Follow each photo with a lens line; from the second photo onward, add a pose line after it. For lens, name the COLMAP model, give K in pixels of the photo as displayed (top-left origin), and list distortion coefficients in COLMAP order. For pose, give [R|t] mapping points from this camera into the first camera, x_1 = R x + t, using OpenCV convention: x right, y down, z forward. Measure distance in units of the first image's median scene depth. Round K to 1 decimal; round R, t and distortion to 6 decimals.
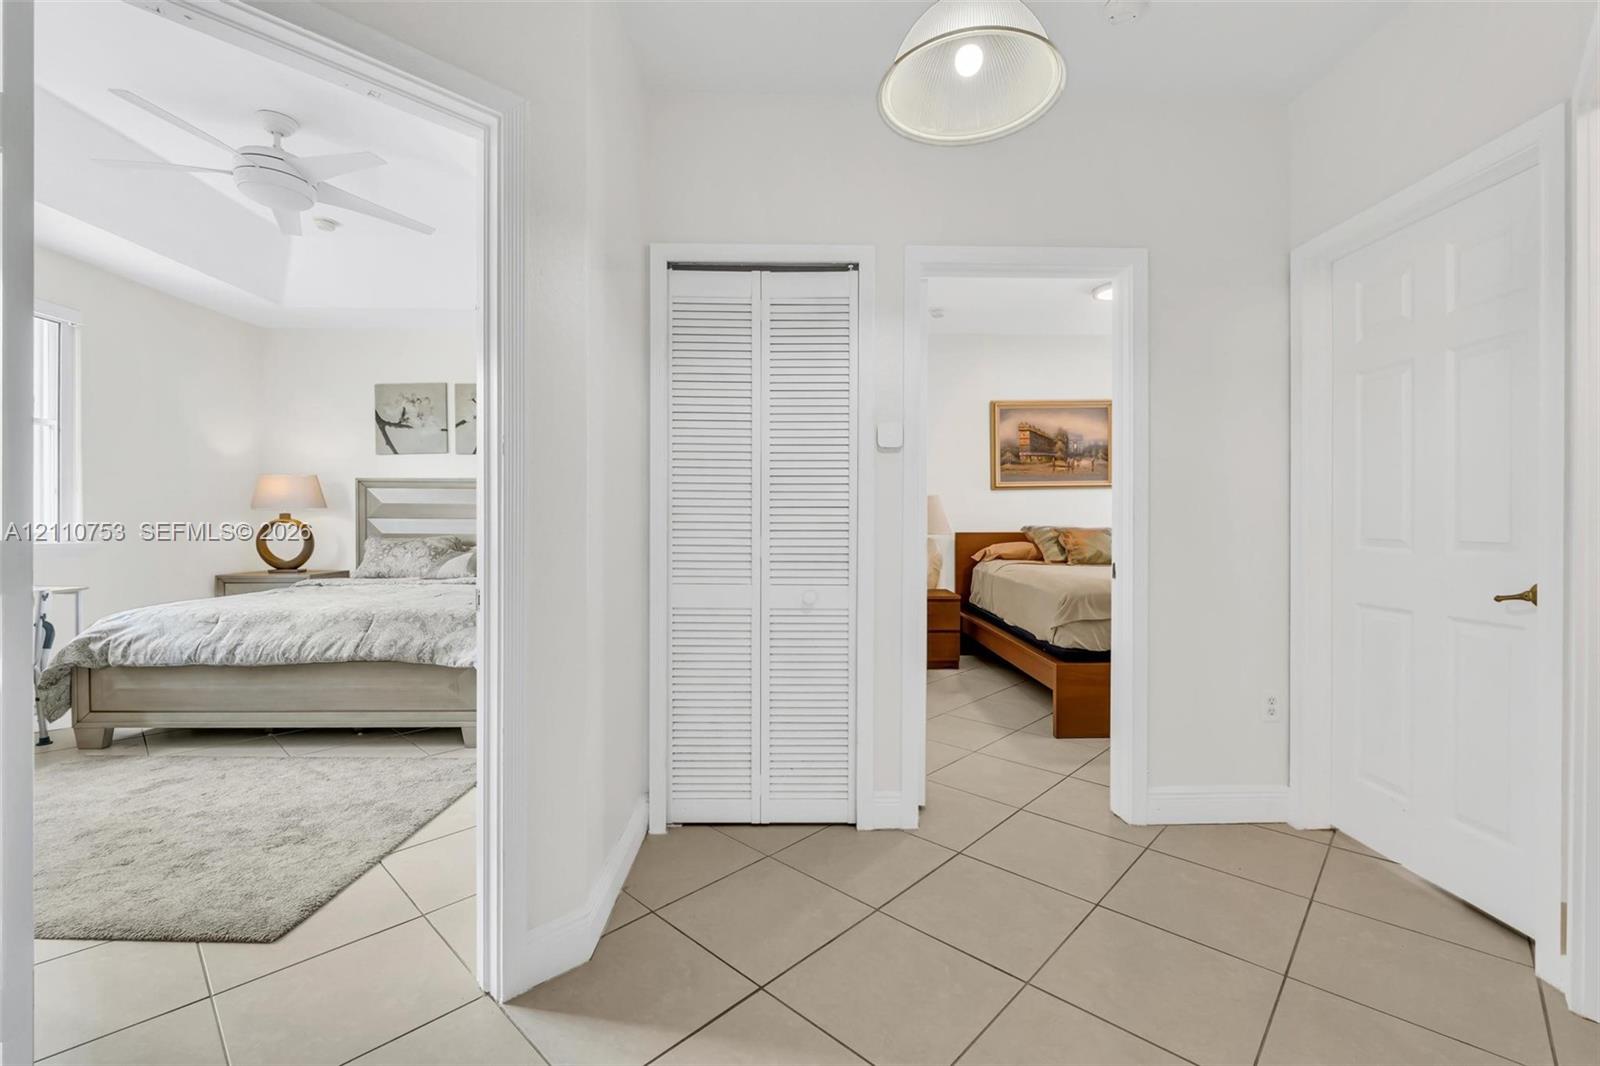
lens RADIAL K [[674.8, 0, 808.1], [0, 674.8, 525.3], [0, 0, 1]] dist [-0.006087, 0.000585]
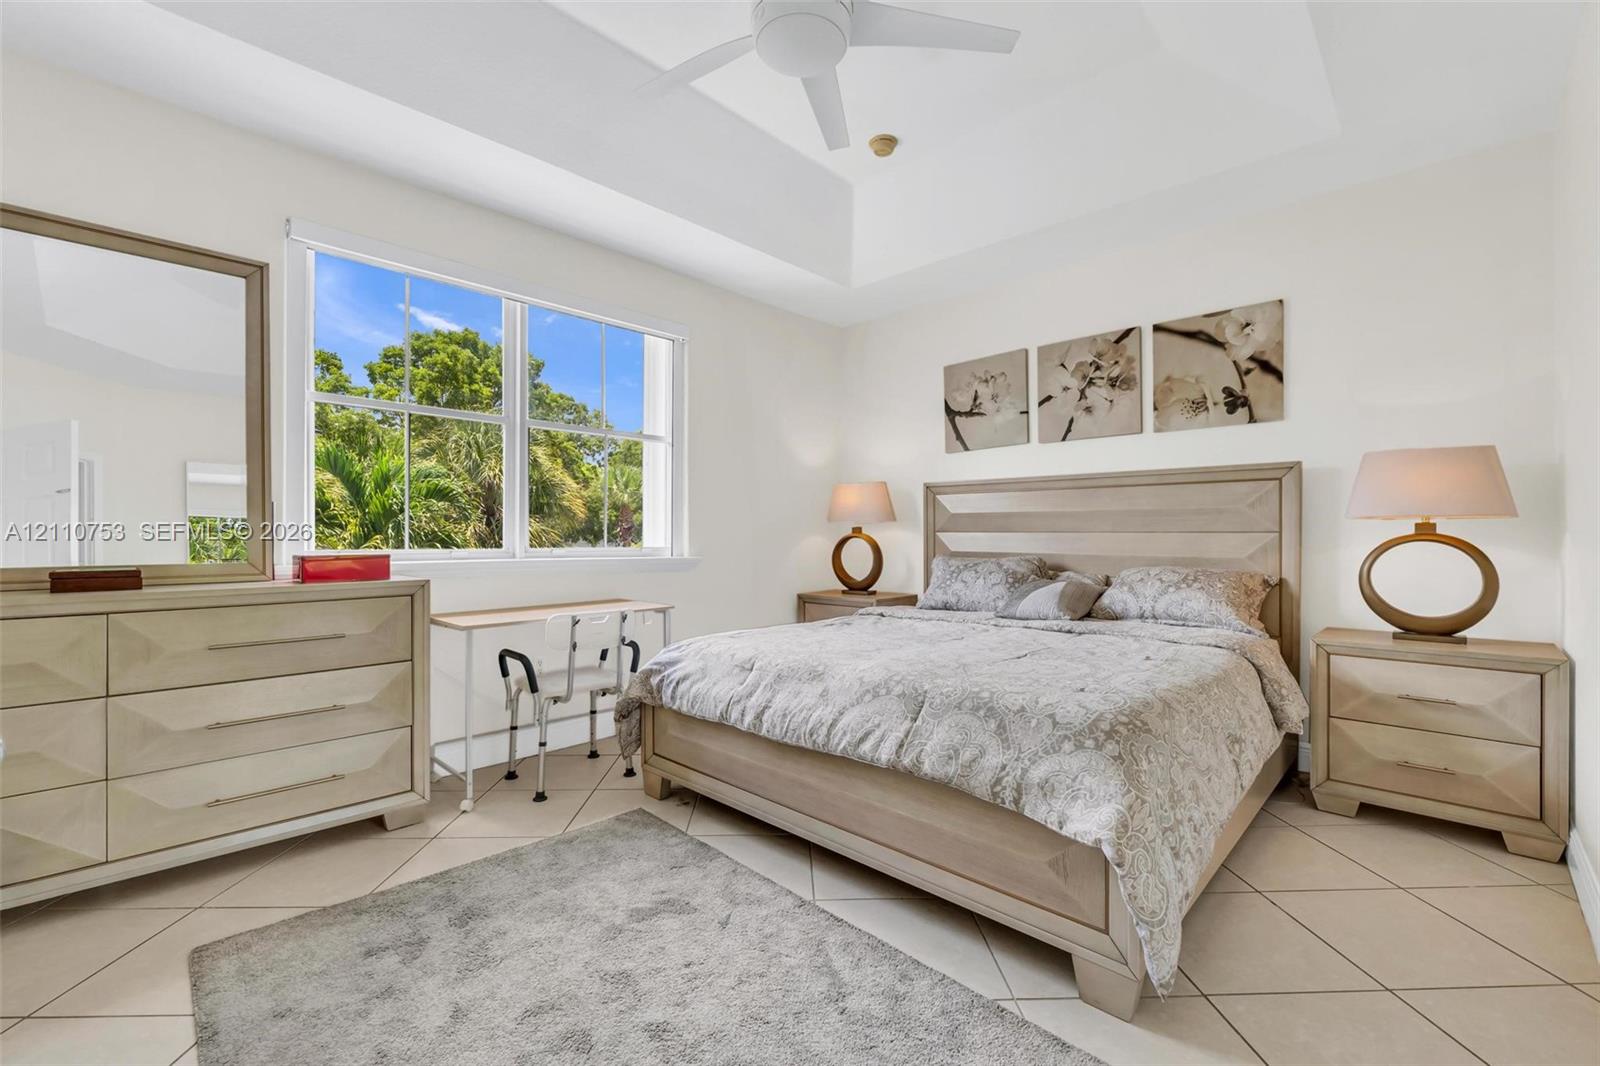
lens RADIAL K [[674.8, 0, 808.4], [0, 674.8, 535.9], [0, 0, 1]] dist [-0.006087, 0.000585]
pose [[0.704736, -0.001236, -0.709468, -0.299502], [-0.003809, 0.999977, -0.005525, -0.001260], [0.709459, 0.006596, 0.704716, 0.512266]]
